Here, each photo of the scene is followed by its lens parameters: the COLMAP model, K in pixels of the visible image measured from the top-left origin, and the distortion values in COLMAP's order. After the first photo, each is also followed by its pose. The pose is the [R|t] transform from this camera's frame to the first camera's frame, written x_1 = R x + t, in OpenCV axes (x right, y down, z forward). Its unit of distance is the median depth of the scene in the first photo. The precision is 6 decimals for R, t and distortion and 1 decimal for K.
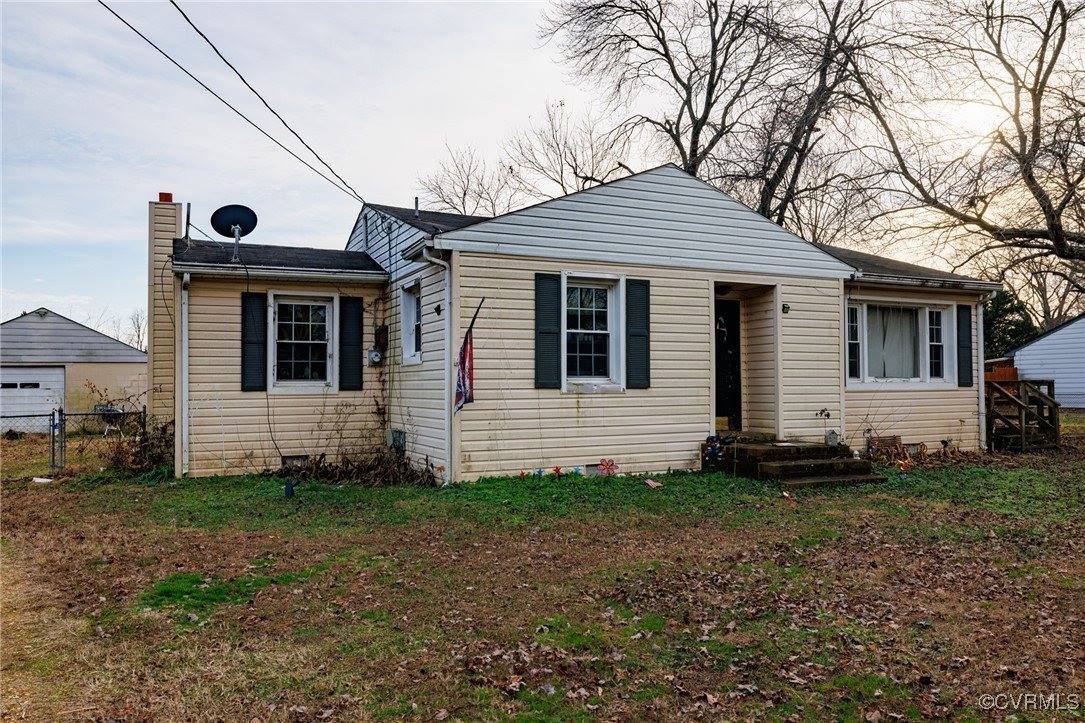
lens RADIAL K [[791.1, 0, 546.3], [0, 791.1, 358.9], [0, 0, 1]] dist [-0.004206, 0.002967]
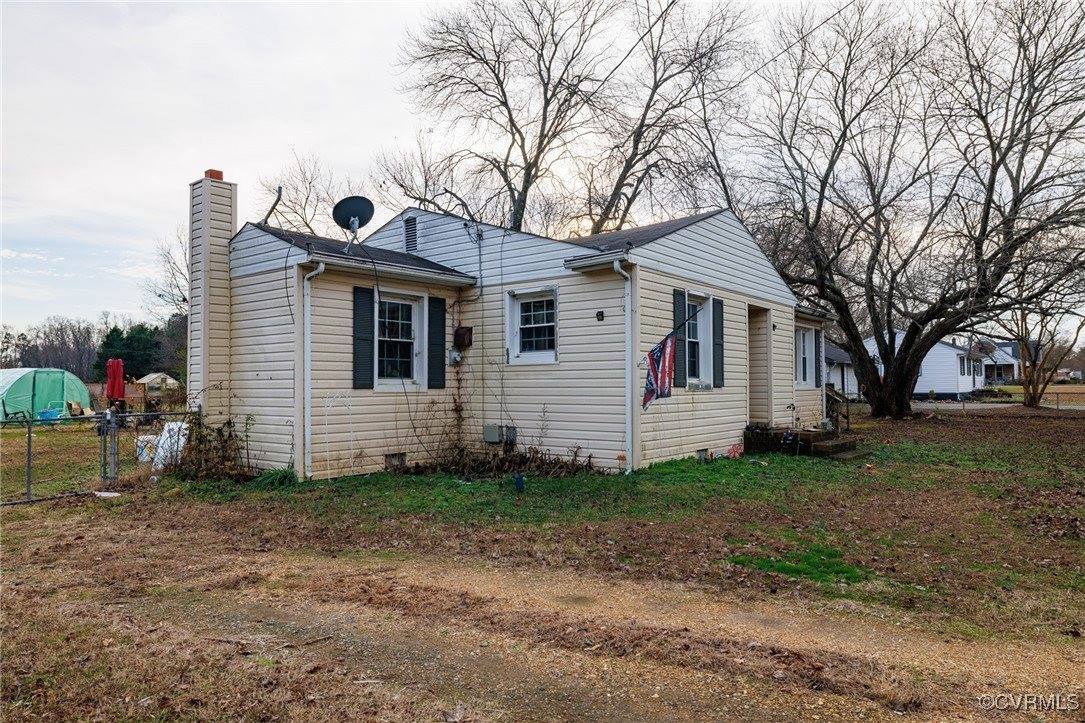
lens RADIAL K [[690.6, 0, 541.4], [0, 690.6, 362.5], [0, 0, 1]] dist [-0.003769, 0.001669]
pose [[0.898023, 0.019997, 0.439493, -0.544579], [-0.018652, 0.999799, -0.007378, 0.010634], [-0.439552, -0.001572, 0.898216, 0.139000]]
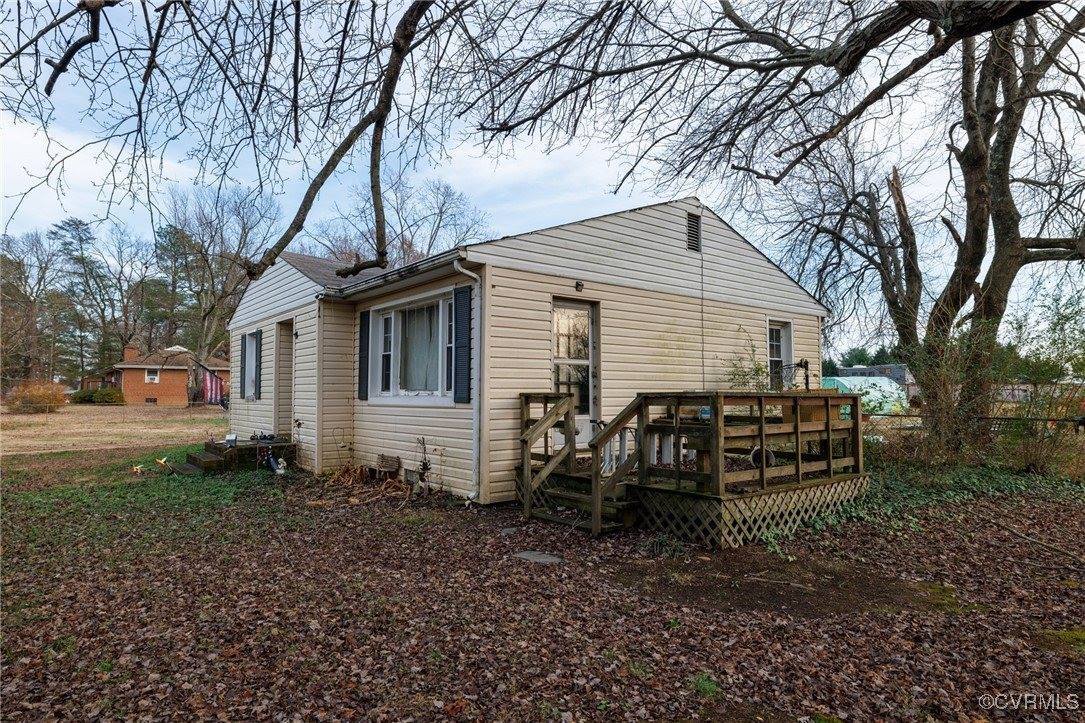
lens RADIAL K [[619.5, 0, 542.1], [0, 619.5, 362.1], [0, 0, 1]] dist [-0.000444, -0.000006]
pose [[0.219576, -0.050174, -0.974304, 1.315977], [0.031097, 0.998529, -0.044413, 0.030786], [0.975100, -0.020546, 0.220813, 1.146945]]
